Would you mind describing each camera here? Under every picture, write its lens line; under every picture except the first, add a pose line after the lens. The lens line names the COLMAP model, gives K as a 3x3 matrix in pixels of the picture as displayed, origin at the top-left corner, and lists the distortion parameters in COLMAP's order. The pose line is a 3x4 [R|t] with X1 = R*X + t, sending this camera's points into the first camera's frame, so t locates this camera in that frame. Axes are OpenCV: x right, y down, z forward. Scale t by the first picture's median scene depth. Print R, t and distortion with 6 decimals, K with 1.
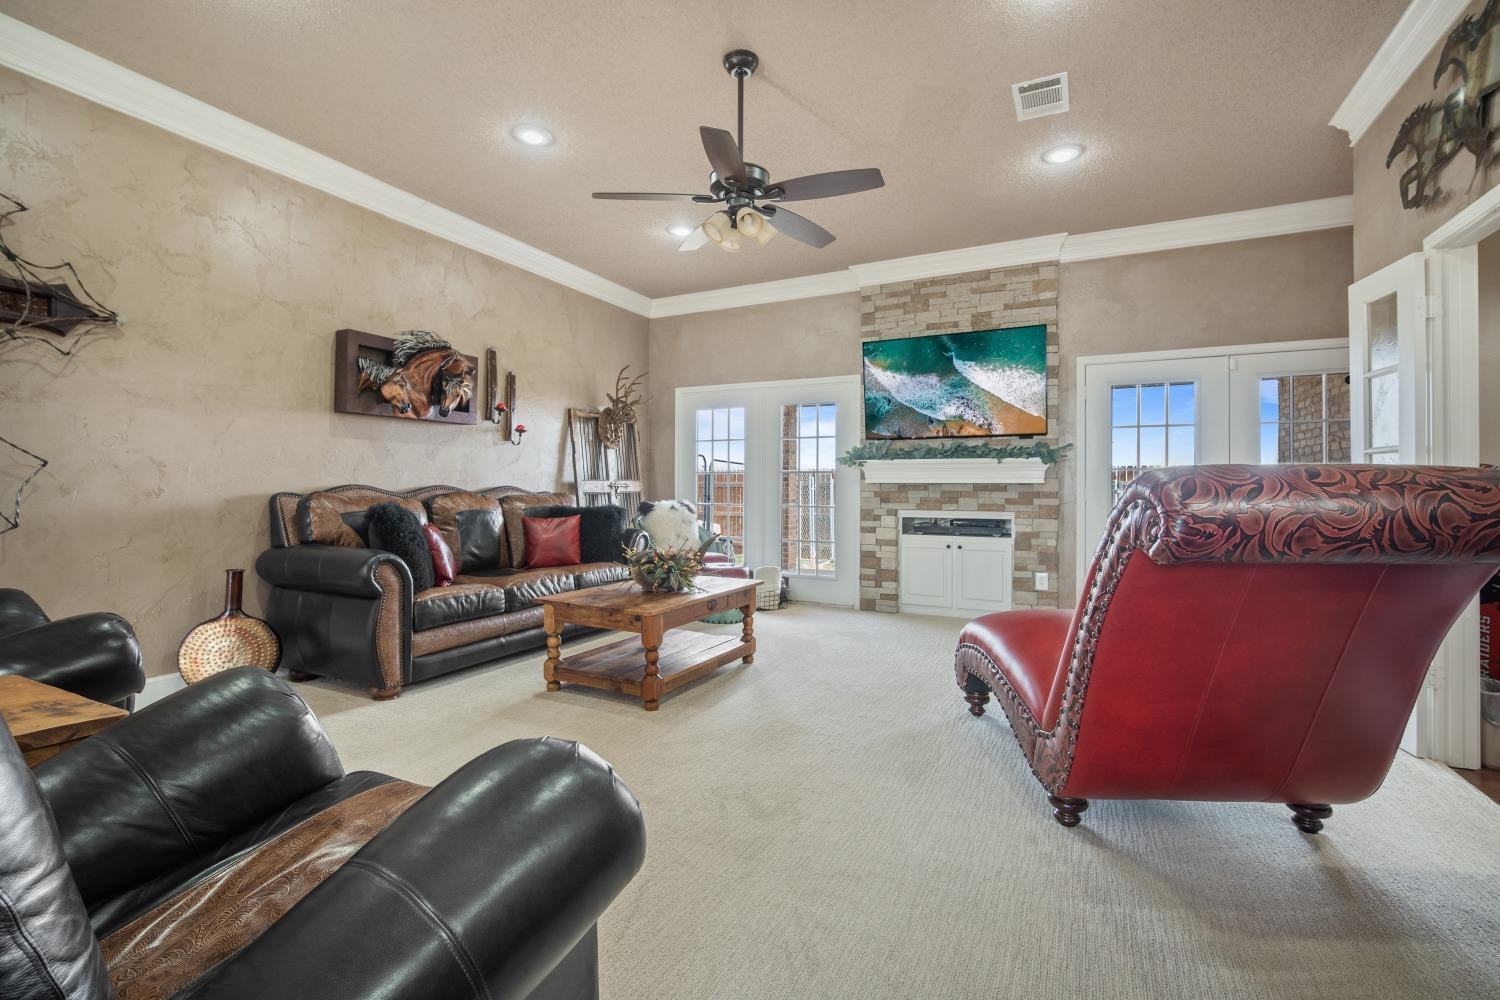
lens RADIAL K [[654.1, 0, 751.7], [0, 654.1, 482.3], [0, 0, 1]] dist [-0.000663, 0.000214]
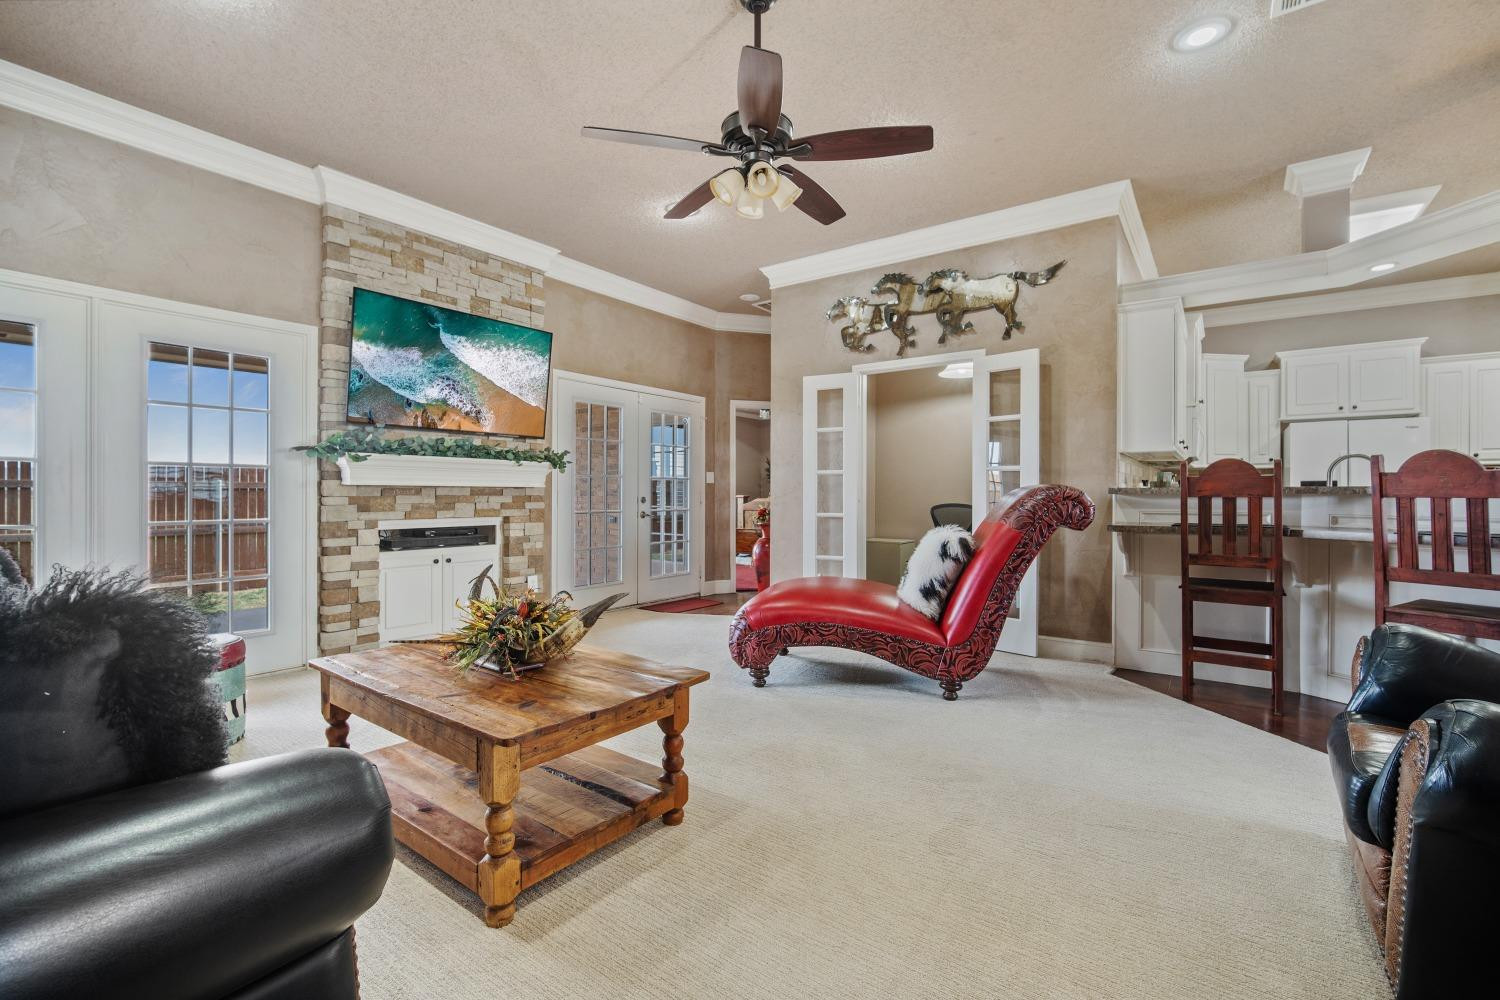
lens RADIAL K [[658.5, 0, 751.6], [0, 658.5, 488.7], [0, 0, 1]] dist [-0.006667, 0.000220]
pose [[0.172618, 0.001129, 0.984988, -0.464898], [-0.013591, 0.999907, 0.001235, -0.001685], [-0.984895, -0.013600, 0.172617, 0.458495]]
